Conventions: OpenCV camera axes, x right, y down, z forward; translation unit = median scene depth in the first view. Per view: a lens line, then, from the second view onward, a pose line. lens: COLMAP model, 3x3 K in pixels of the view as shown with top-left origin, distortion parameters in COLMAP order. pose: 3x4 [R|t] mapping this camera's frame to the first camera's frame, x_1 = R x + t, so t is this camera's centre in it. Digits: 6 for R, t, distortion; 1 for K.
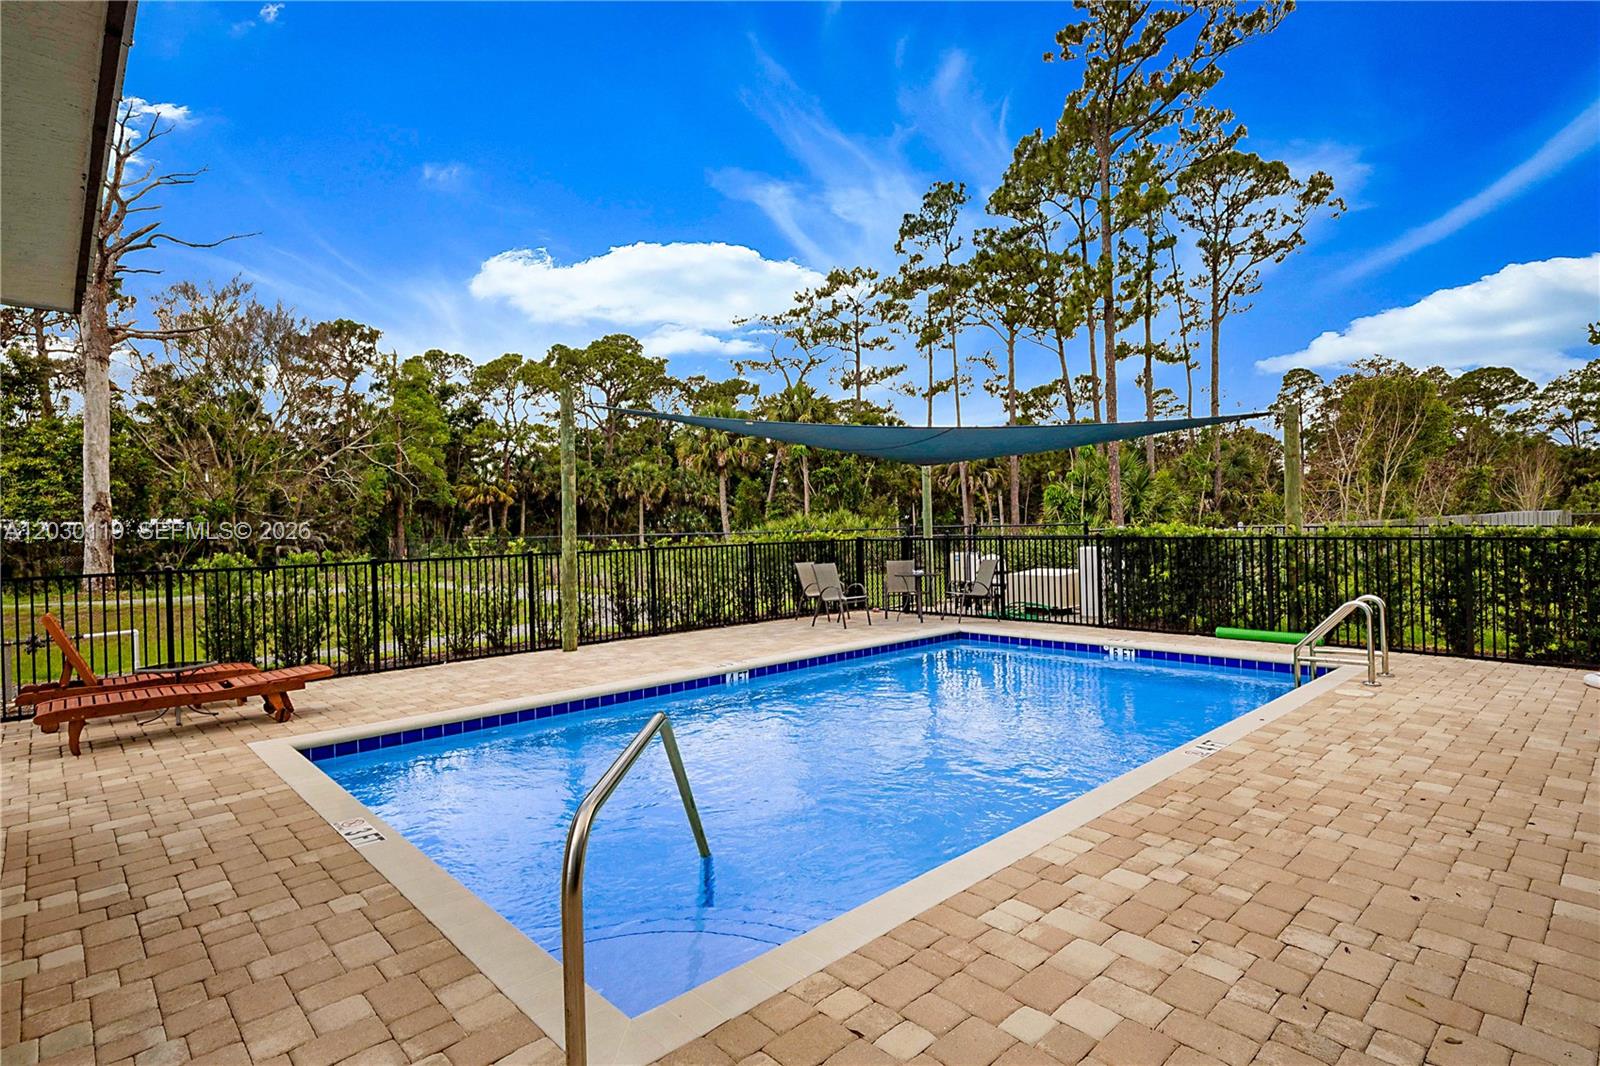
lens RADIAL K [[809.3, 0, 800.0], [0, 809.3, 533.0], [0, 0, 1]] dist [-0.013423, -0.000302]
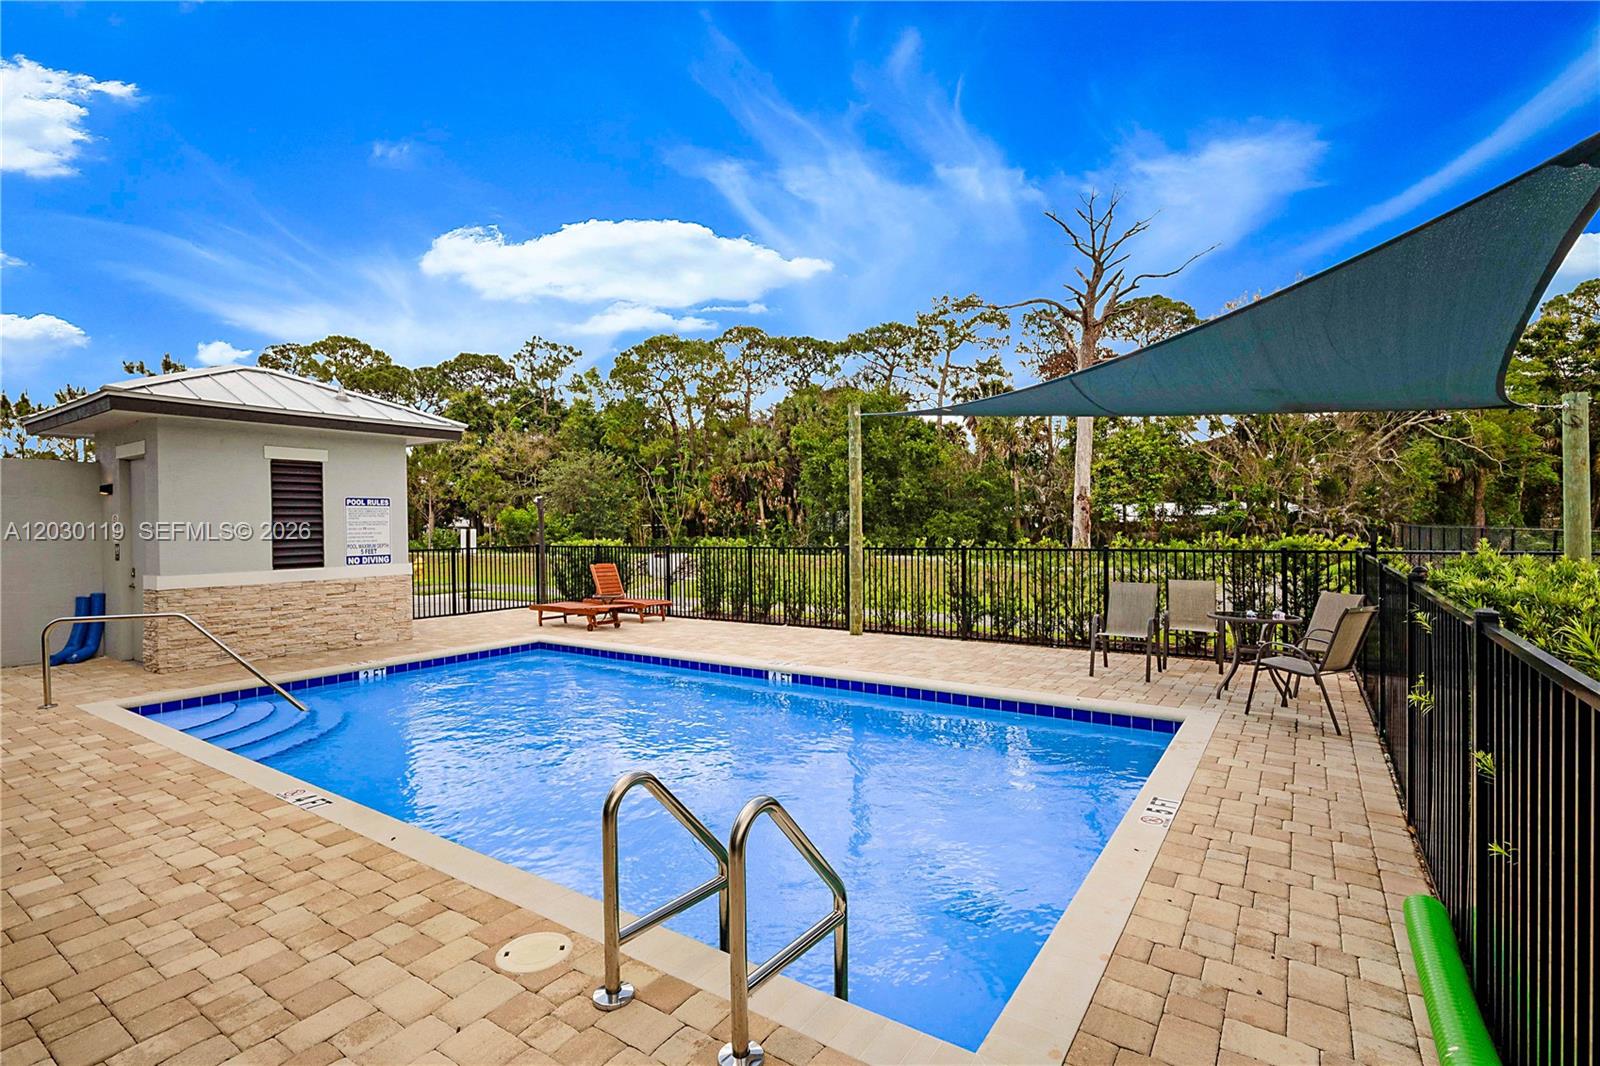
lens RADIAL K [[759.2, 0, 800.0], [0, 759.2, 533.0], [0, 0, 1]] dist [-0.013254, 0.000487]
pose [[0.227397, 0.032733, -0.973252, 0.893375], [-0.004907, 0.999461, 0.032468, -0.038238], [0.973790, -0.002607, 0.227435, 0.834349]]
